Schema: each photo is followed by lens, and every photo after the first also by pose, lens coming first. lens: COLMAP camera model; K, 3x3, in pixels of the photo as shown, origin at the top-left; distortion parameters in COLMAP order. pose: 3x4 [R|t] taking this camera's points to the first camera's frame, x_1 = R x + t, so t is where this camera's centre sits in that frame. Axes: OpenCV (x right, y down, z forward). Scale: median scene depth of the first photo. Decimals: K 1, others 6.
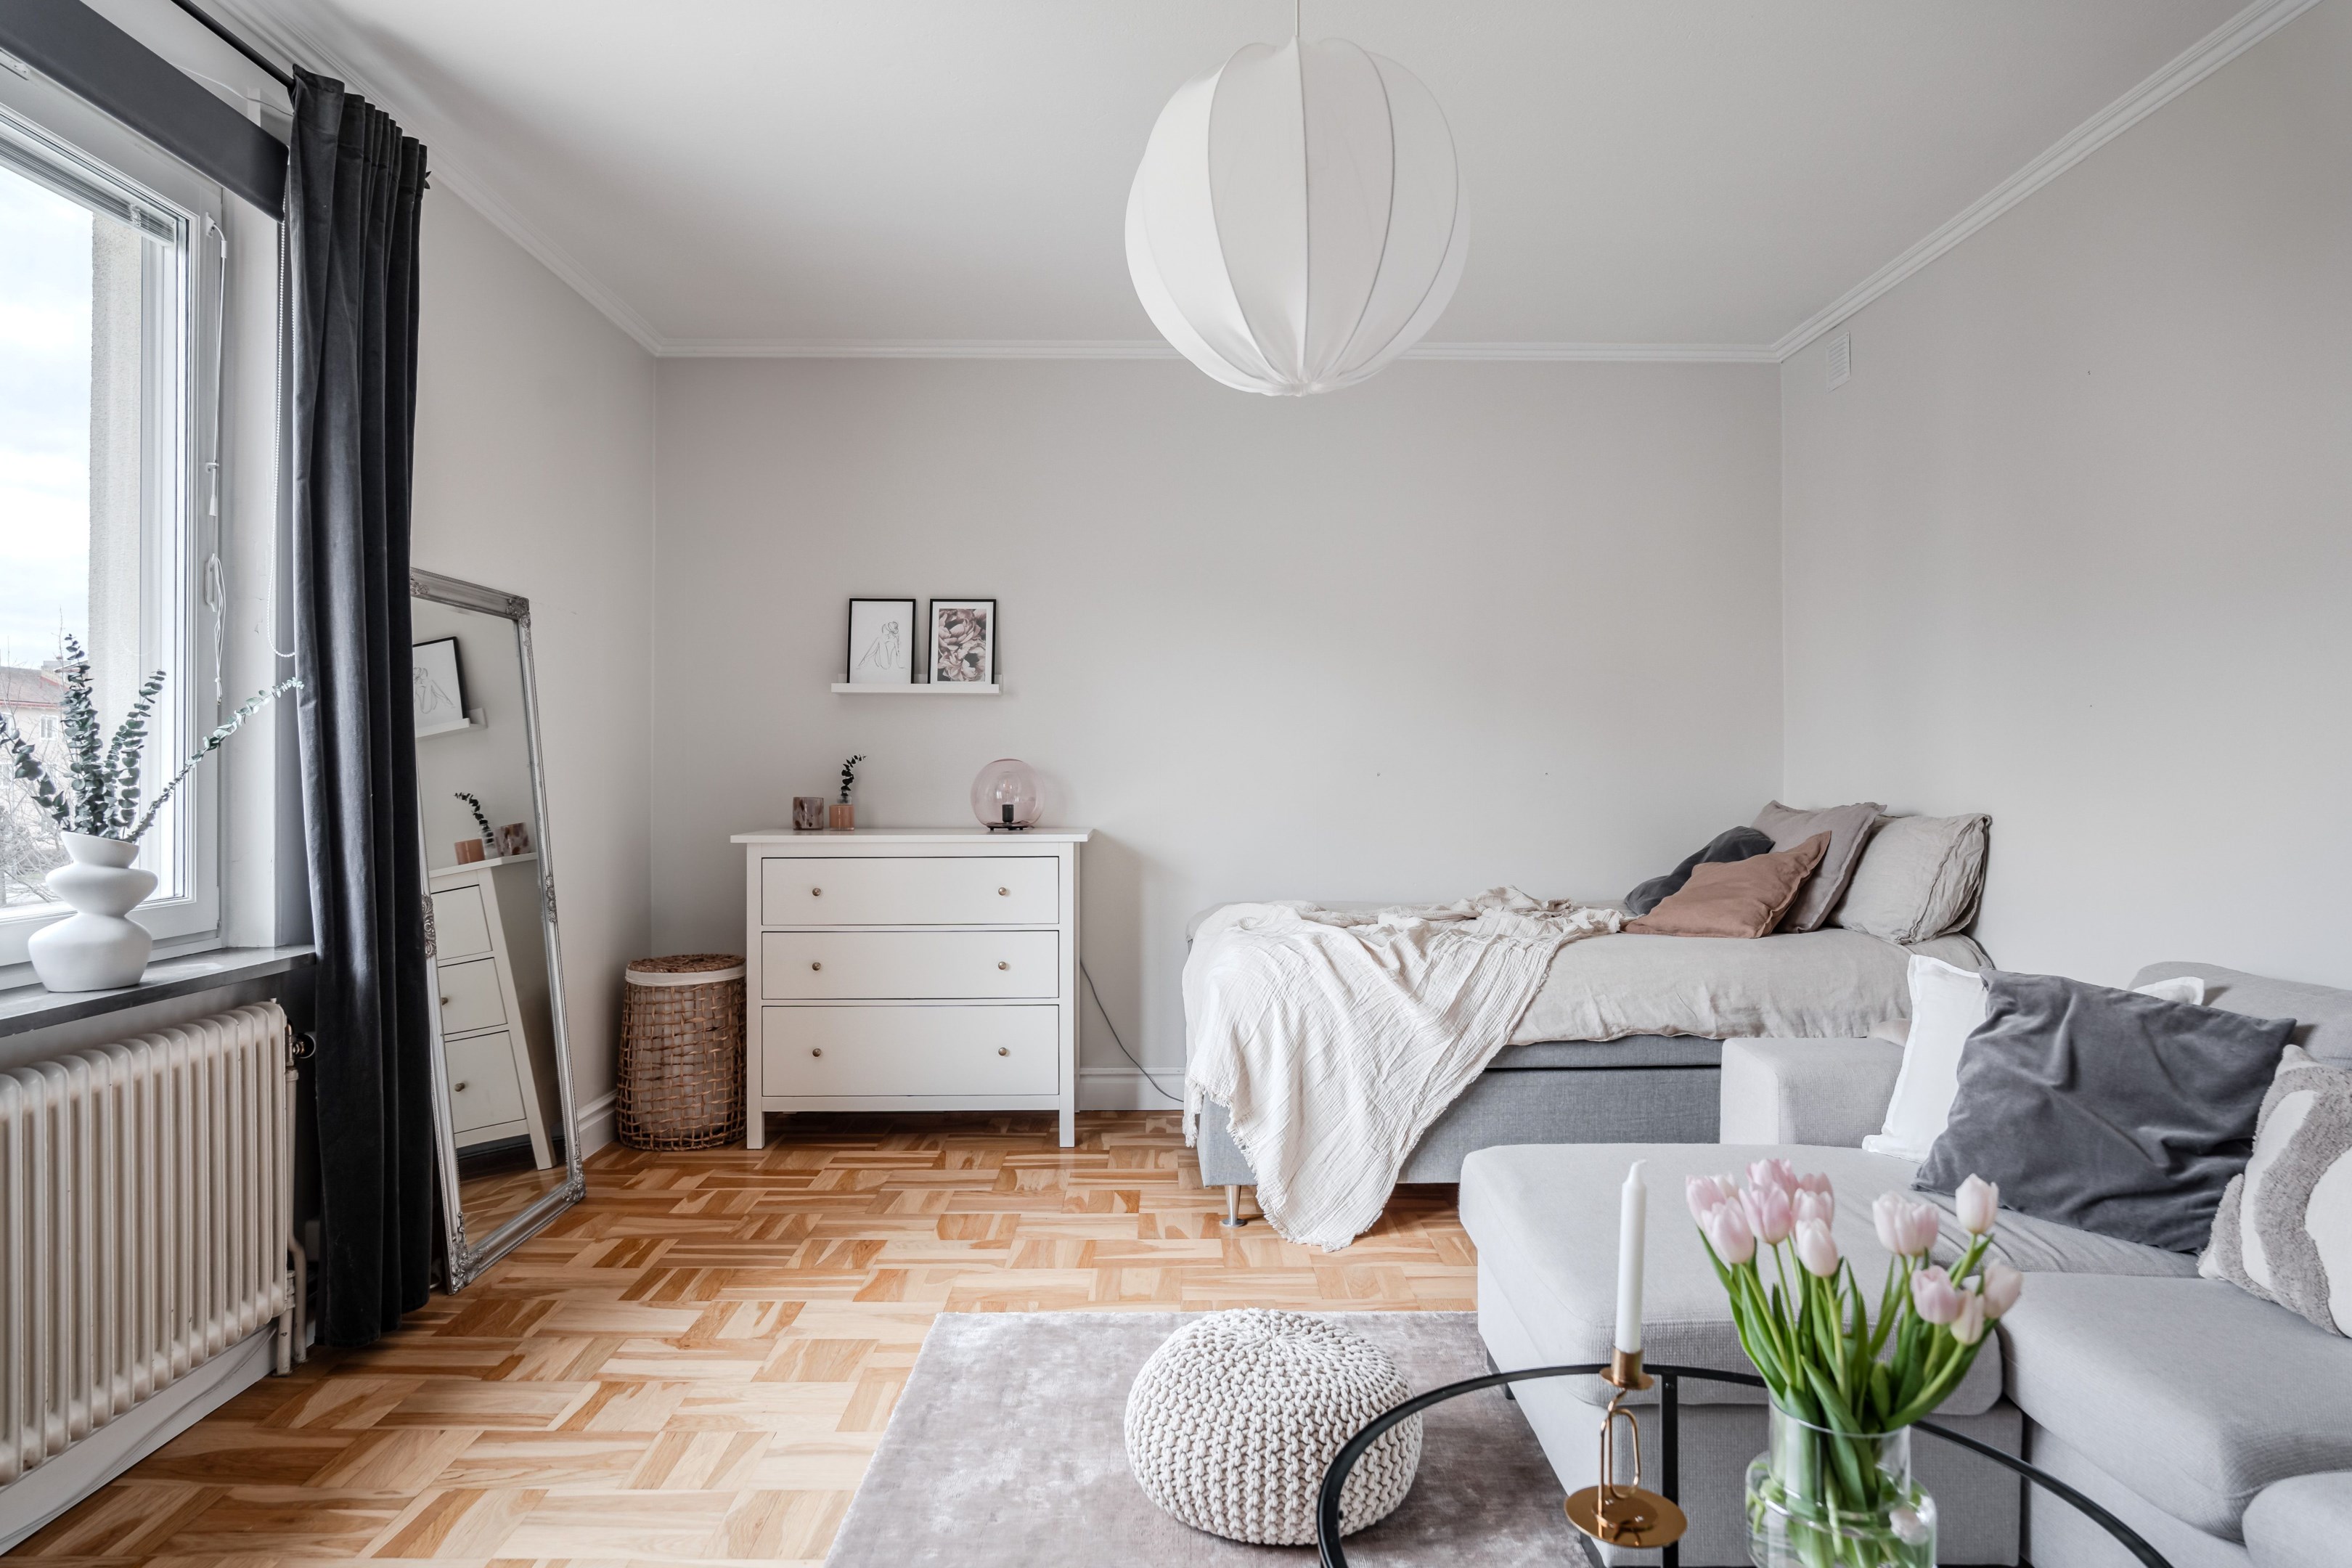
lens RADIAL K [[1426.7, 0, 1183.2], [0, 1426.7, 763.4], [0, 0, 1]] dist [-0.014667, 0.001606]
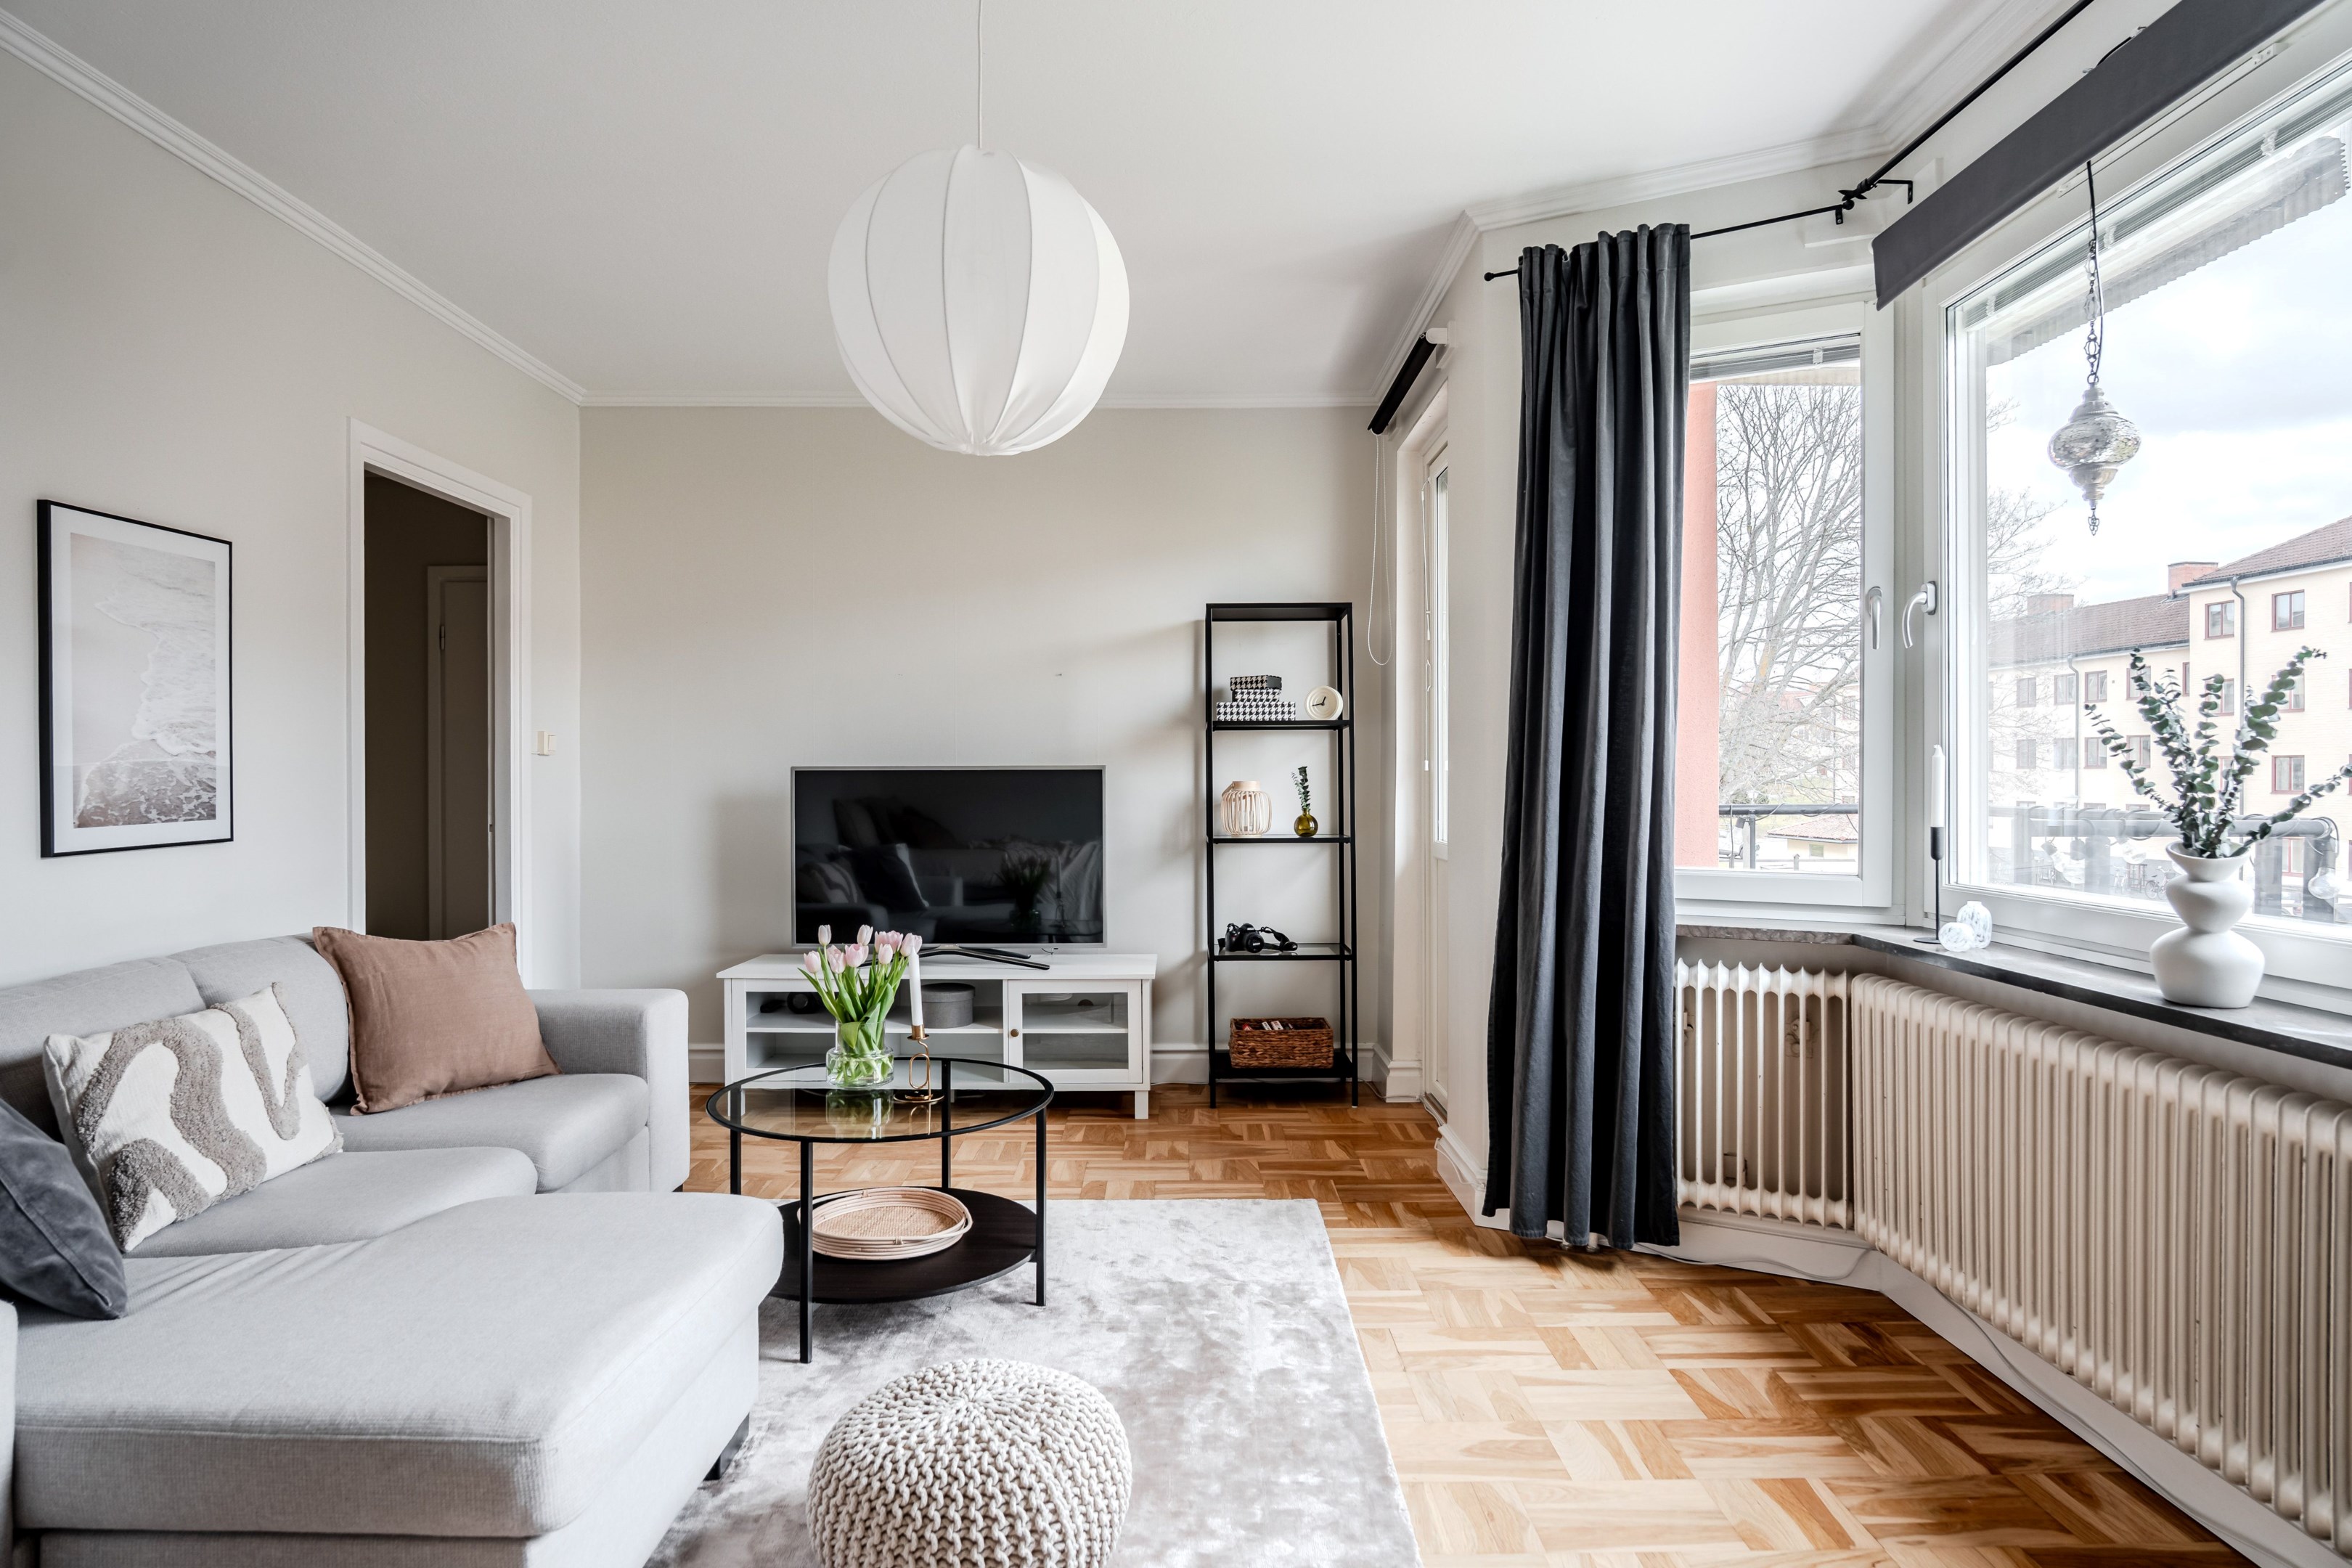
lens RADIAL K [[1314.7, 0, 1176.0], [0, 1314.7, 784.0], [0, 0, 1]] dist [-0.022498, 0.001684]
pose [[-0.999971, 0.002121, 0.007304, -0.049890], [0.002137, 0.999995, 0.002129, 0.004404], [-0.007299, 0.002144, -0.999971, 1.193631]]
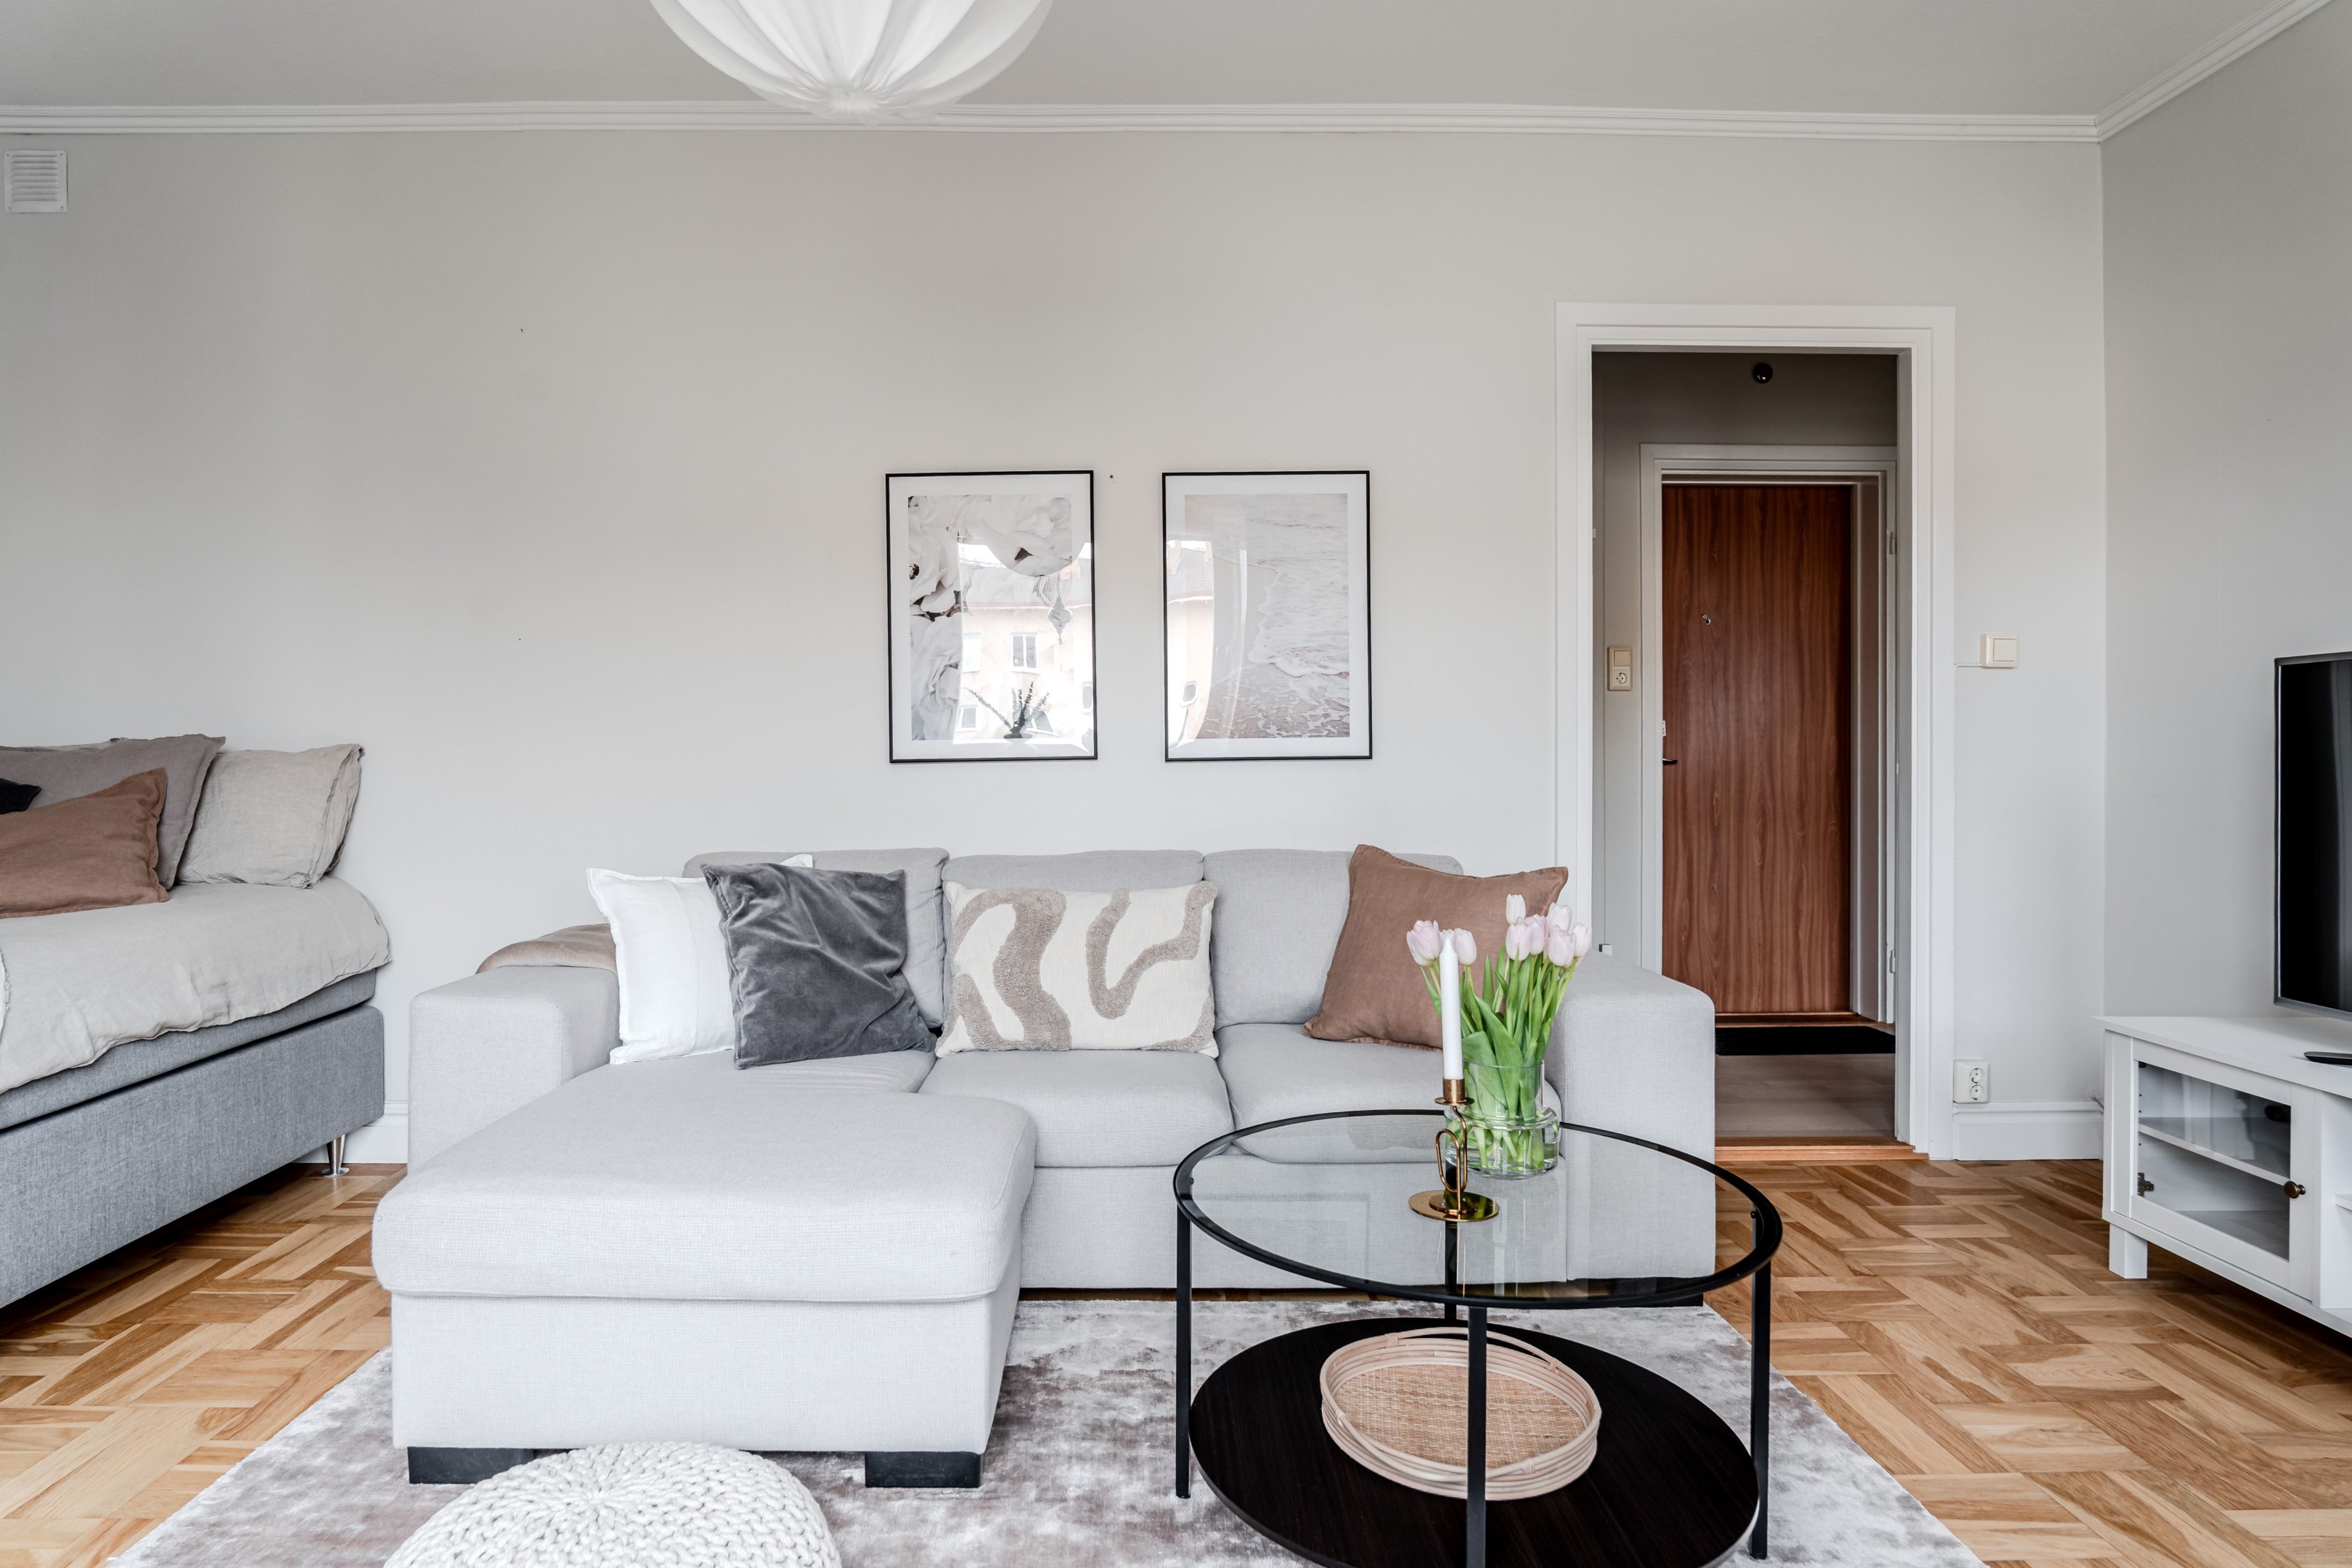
lens RADIAL K [[1351.3, 0, 1120.0], [0, 1351.3, 760.0], [0, 0, 1]] dist [-0.021625, 0.001287]
pose [[0.003032, -0.001177, 0.999995, -0.351942], [-0.004811, 0.999988, 0.001192, 0.044093], [-0.999984, -0.004815, 0.003027, 0.497387]]
